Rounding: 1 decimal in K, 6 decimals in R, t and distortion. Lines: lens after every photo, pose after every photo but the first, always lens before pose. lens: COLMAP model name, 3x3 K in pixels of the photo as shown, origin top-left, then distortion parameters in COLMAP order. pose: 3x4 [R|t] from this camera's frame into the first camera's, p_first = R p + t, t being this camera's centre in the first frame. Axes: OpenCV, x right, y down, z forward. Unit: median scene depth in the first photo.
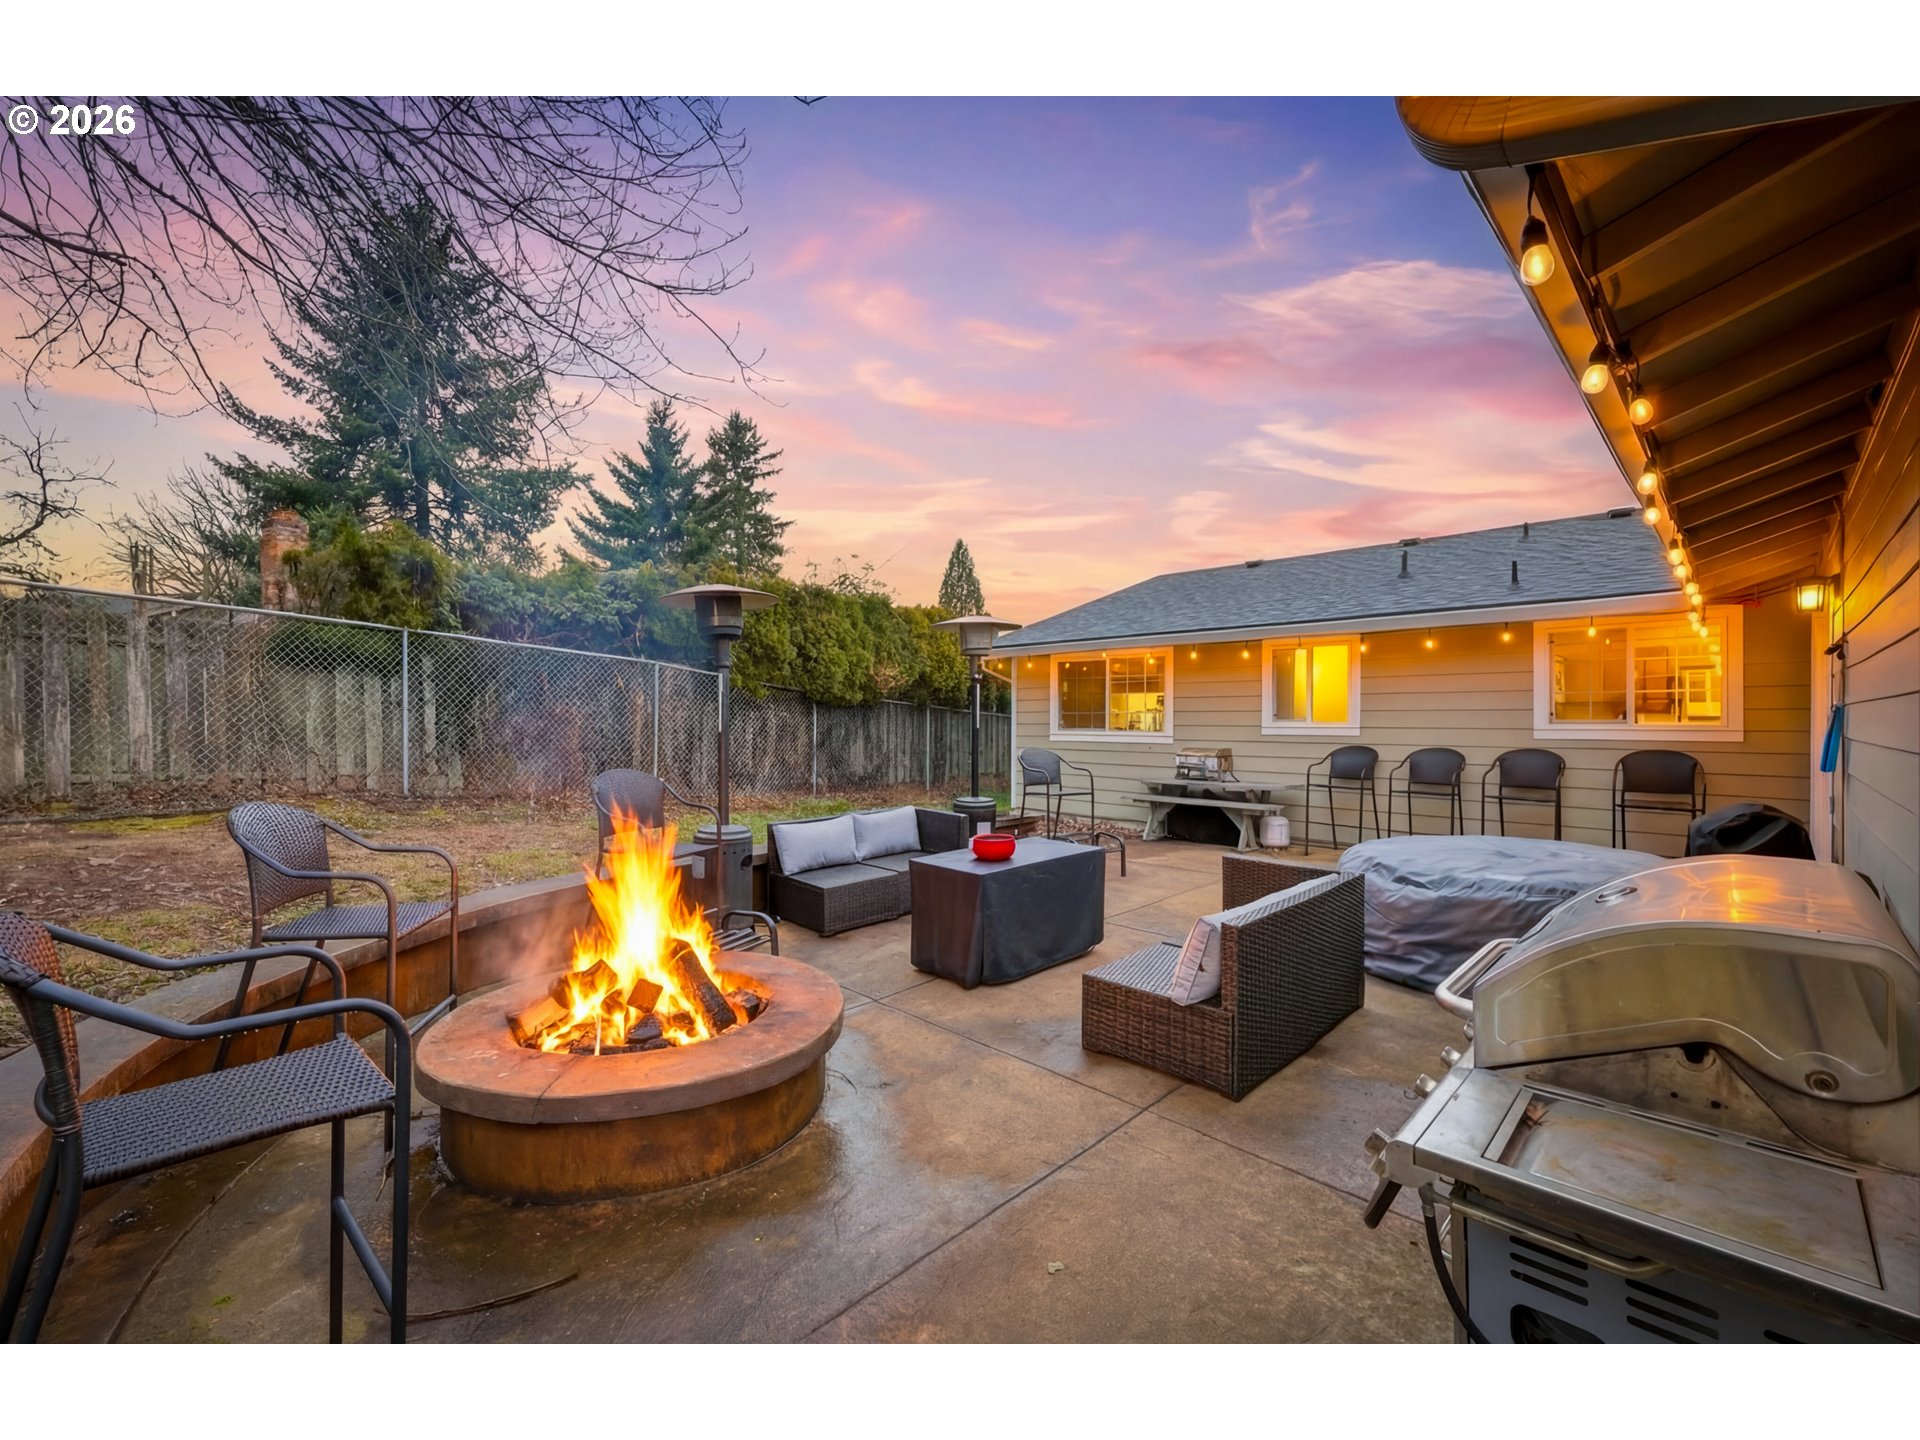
lens RADIAL K [[775.3, 0, 960.0], [0, 775.3, 720.0], [0, 0, 1]] dist [-0.000104, -0.000010]
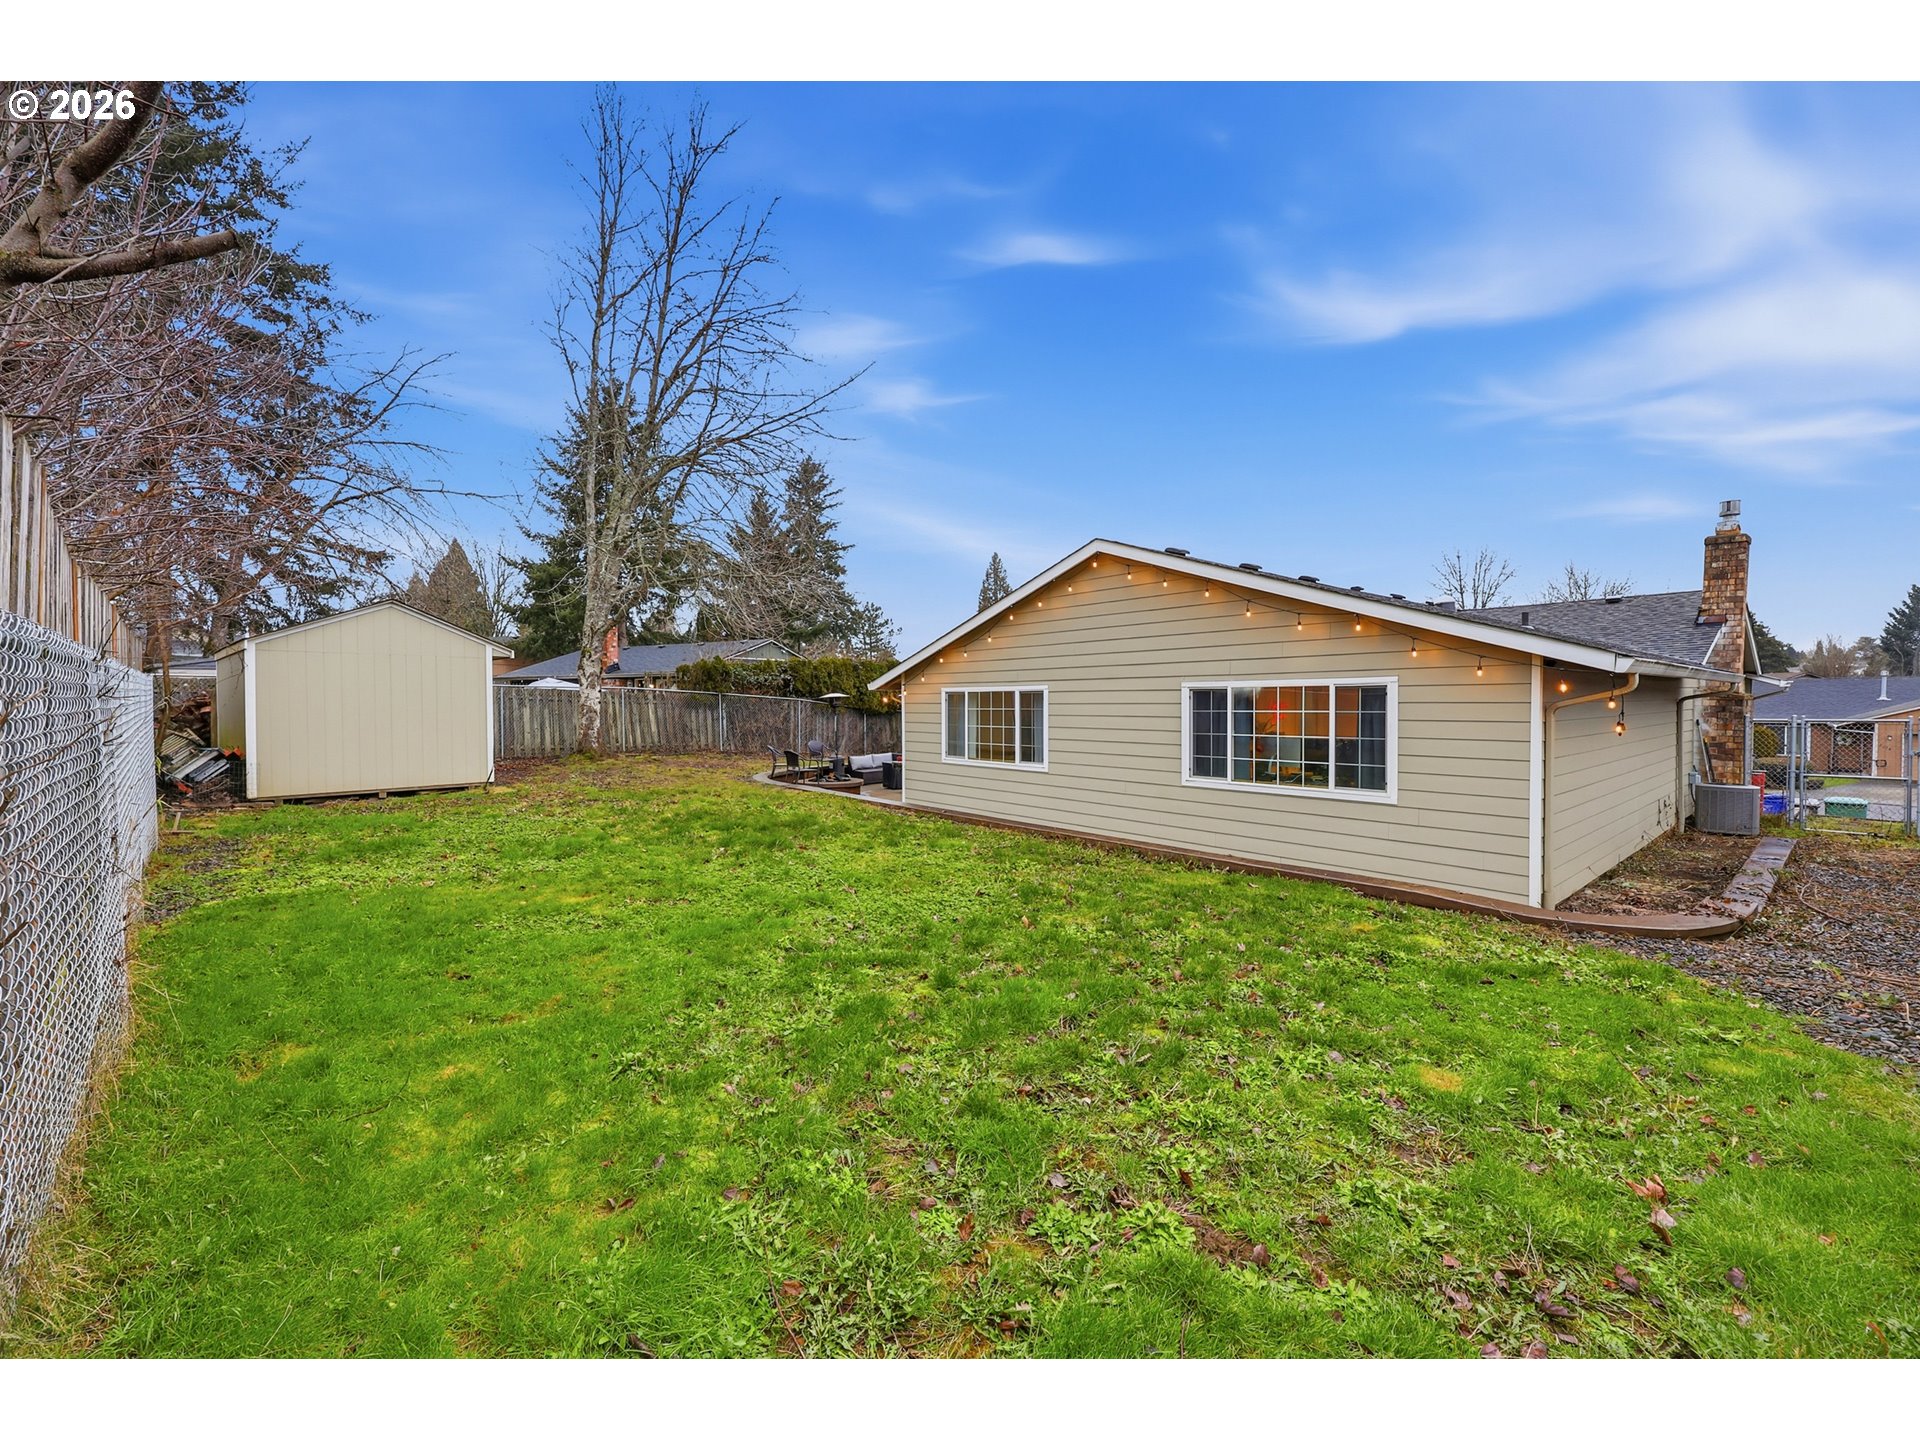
lens RADIAL K [[775.3, 0, 960.0], [0, 775.3, 720.0], [0, 0, 1]] dist [-0.000104, -0.000010]
pose [[0.996985, -0.002901, -0.077546, 0.059943], [0.004585, 0.999758, 0.021538, -0.012012], [0.077465, -0.021829, 0.996756, -0.277573]]
